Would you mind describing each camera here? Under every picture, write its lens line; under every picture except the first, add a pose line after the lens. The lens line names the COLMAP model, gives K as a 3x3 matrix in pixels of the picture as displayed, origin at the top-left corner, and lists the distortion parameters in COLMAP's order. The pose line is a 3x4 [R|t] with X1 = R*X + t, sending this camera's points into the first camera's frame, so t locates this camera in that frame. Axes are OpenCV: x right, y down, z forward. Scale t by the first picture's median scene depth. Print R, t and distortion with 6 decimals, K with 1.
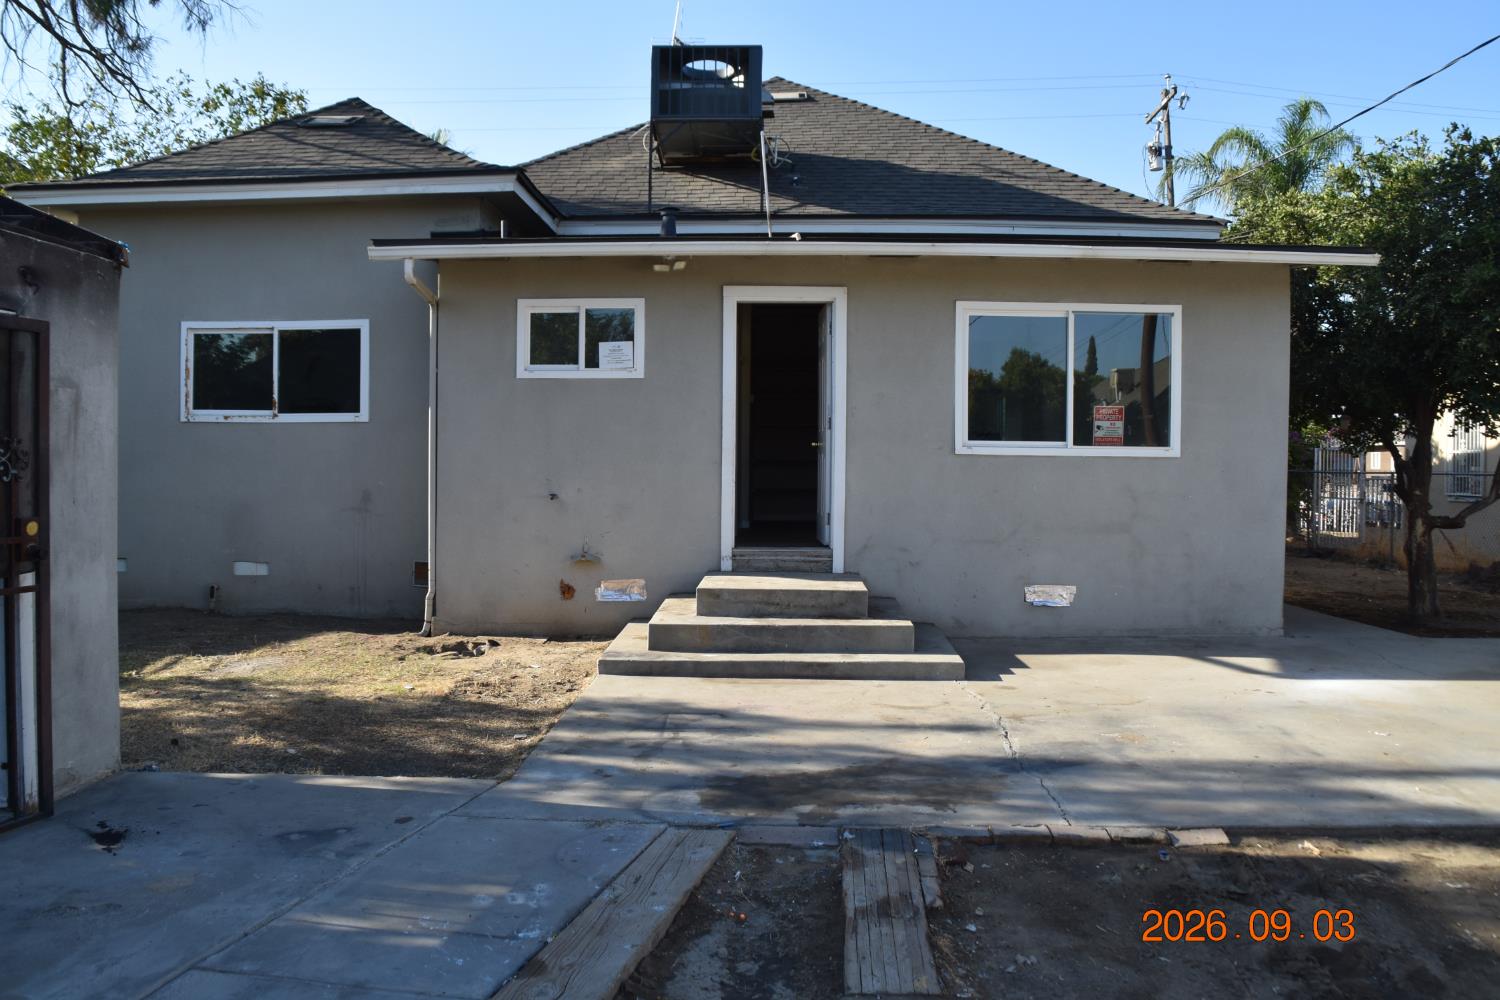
lens RADIAL K [[1170.7, 0, 738.8], [0, 1170.7, 499.2], [0, 0, 1]] dist [-0.174433, 0.119024]
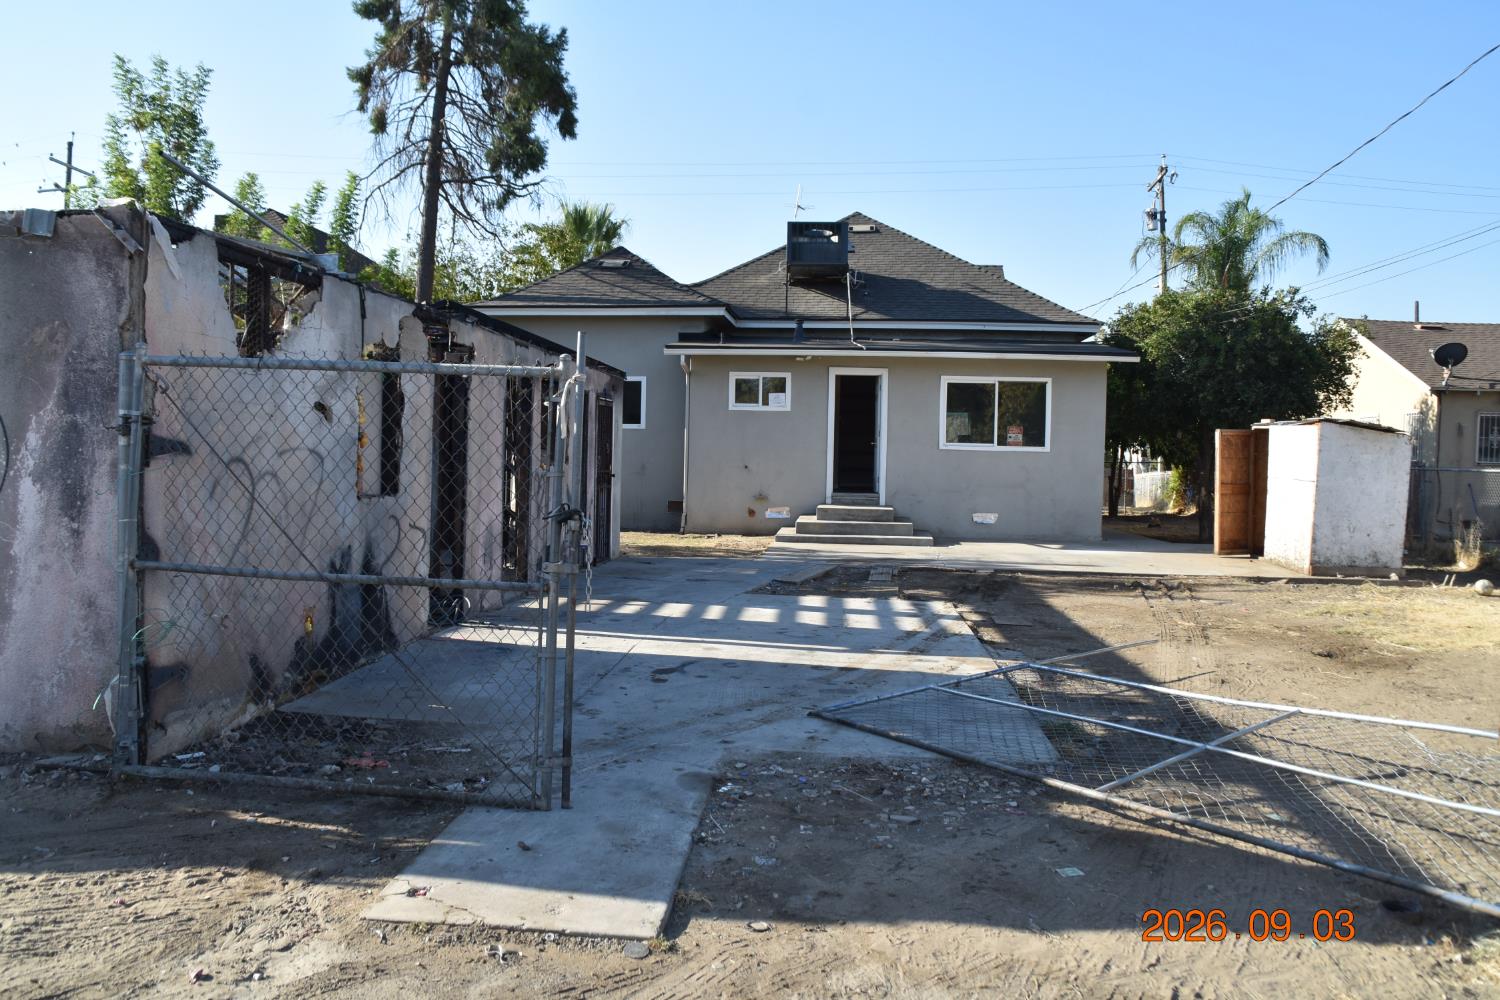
lens RADIAL K [[1170.7, 0, 738.8], [0, 1170.7, 499.2], [0, 0, 1]] dist [-0.174433, 0.119024]
pose [[0.997725, 0.014333, -0.065874, -0.033473], [-0.013917, 0.999880, 0.006770, 0.041308], [0.065963, -0.005838, 0.997805, -1.096770]]
